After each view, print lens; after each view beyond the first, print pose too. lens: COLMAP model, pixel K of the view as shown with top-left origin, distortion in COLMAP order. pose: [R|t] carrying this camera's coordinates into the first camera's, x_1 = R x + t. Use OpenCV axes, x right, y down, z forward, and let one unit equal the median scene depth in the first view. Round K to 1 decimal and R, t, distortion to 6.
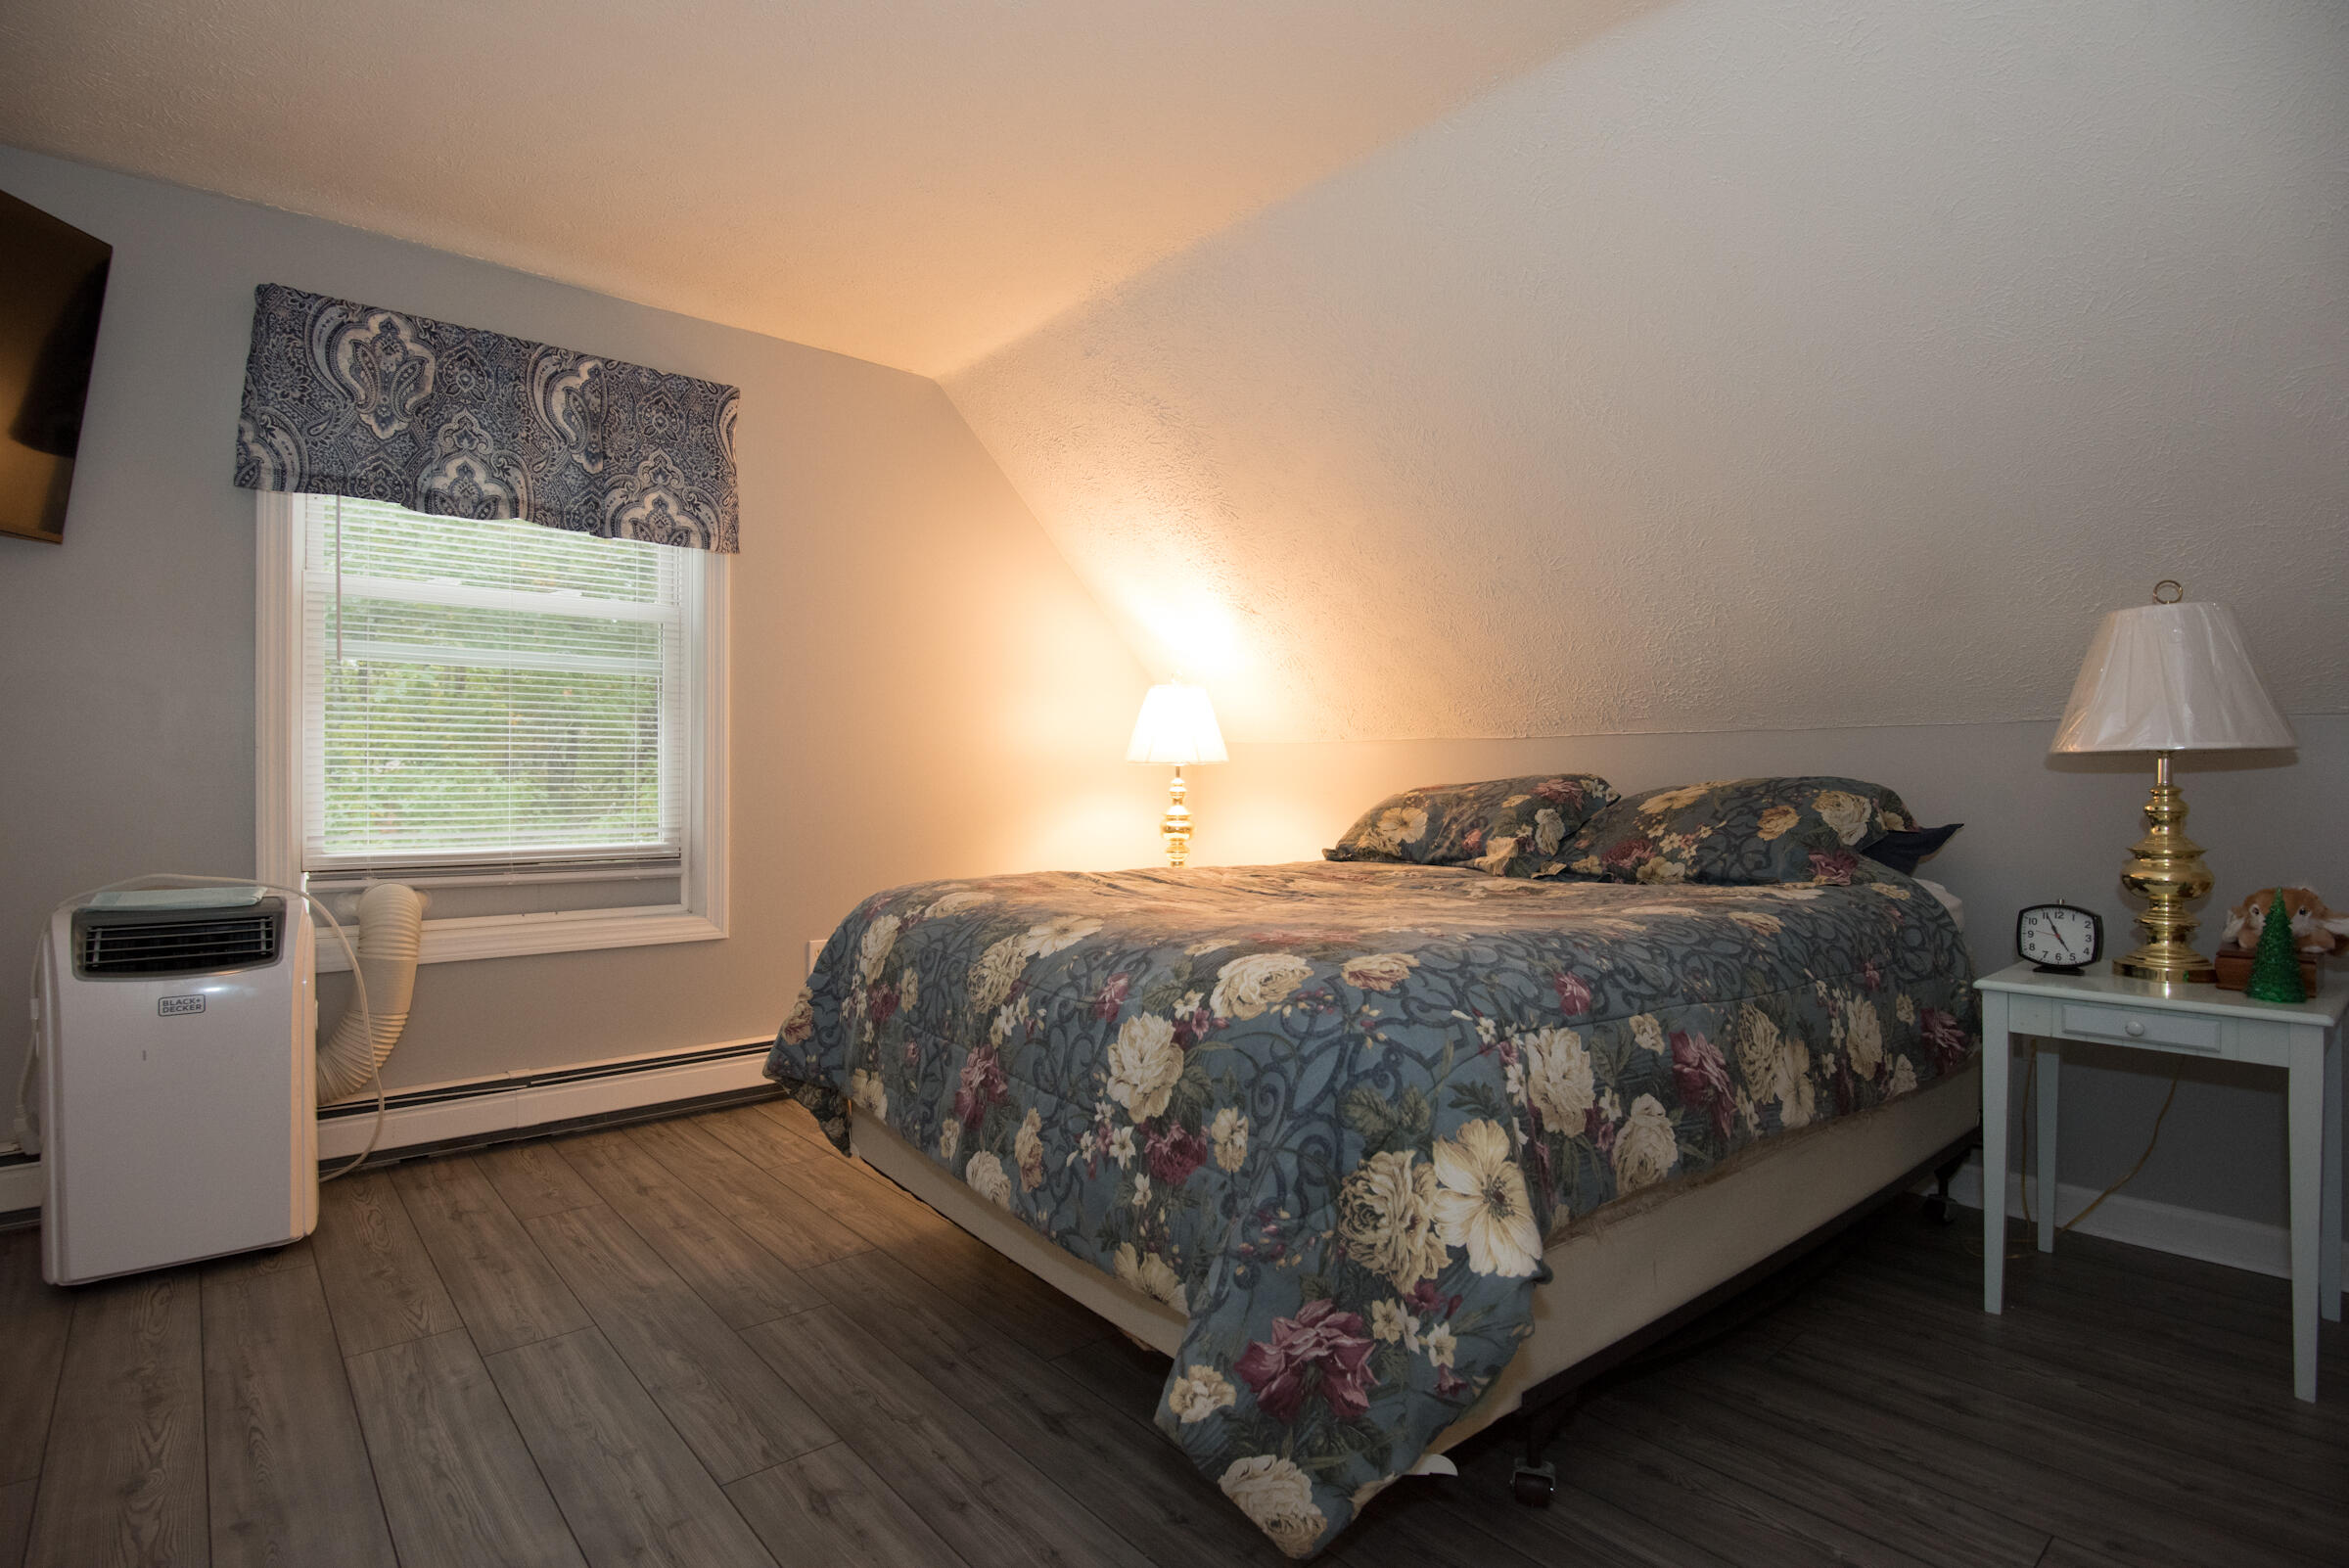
lens RADIAL K [[1146.1, 0, 1169.2], [0, 1146.1, 780.5], [0, 0, 1]] dist [-0.020071, -0.000080]
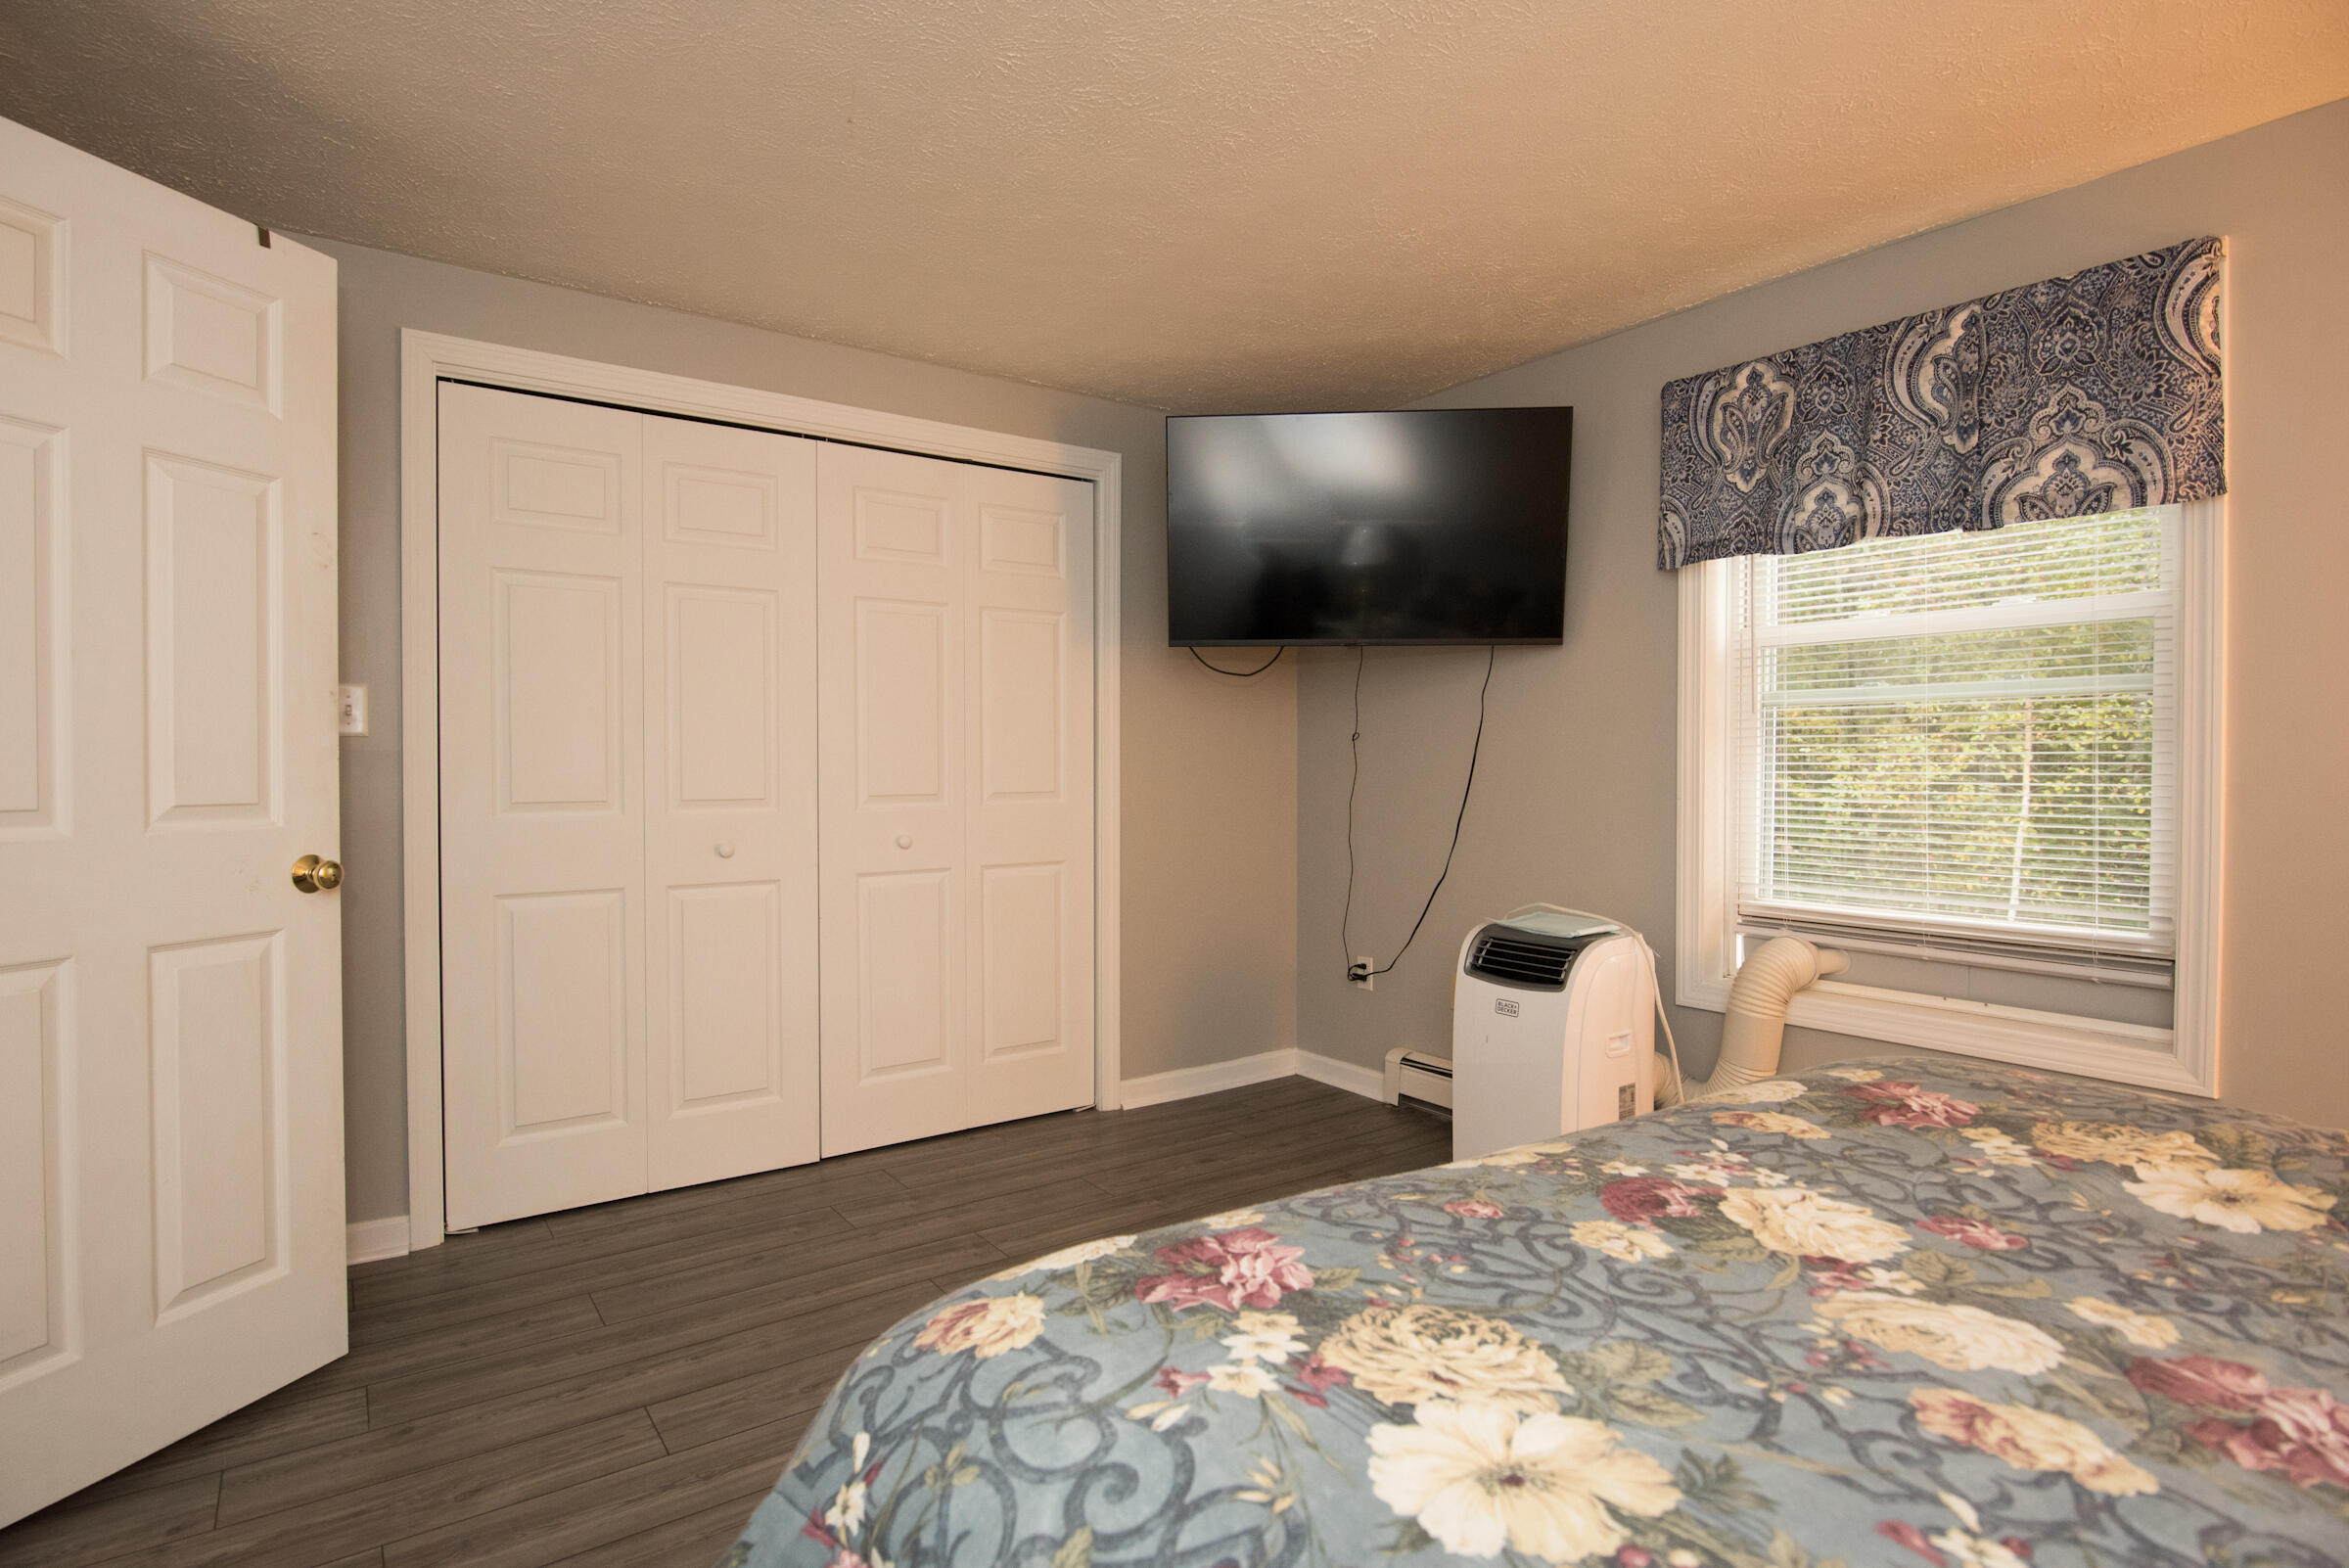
lens RADIAL K [[1150.1, 0, 1177.3], [0, 1150.1, 800.2], [0, 0, 1]] dist [-0.001012, -0.000043]
pose [[-0.035158, 0.011093, -0.999320, 0.308551], [-0.016286, 0.999799, 0.011672, -0.030623], [0.999249, 0.016686, -0.034970, 0.489952]]
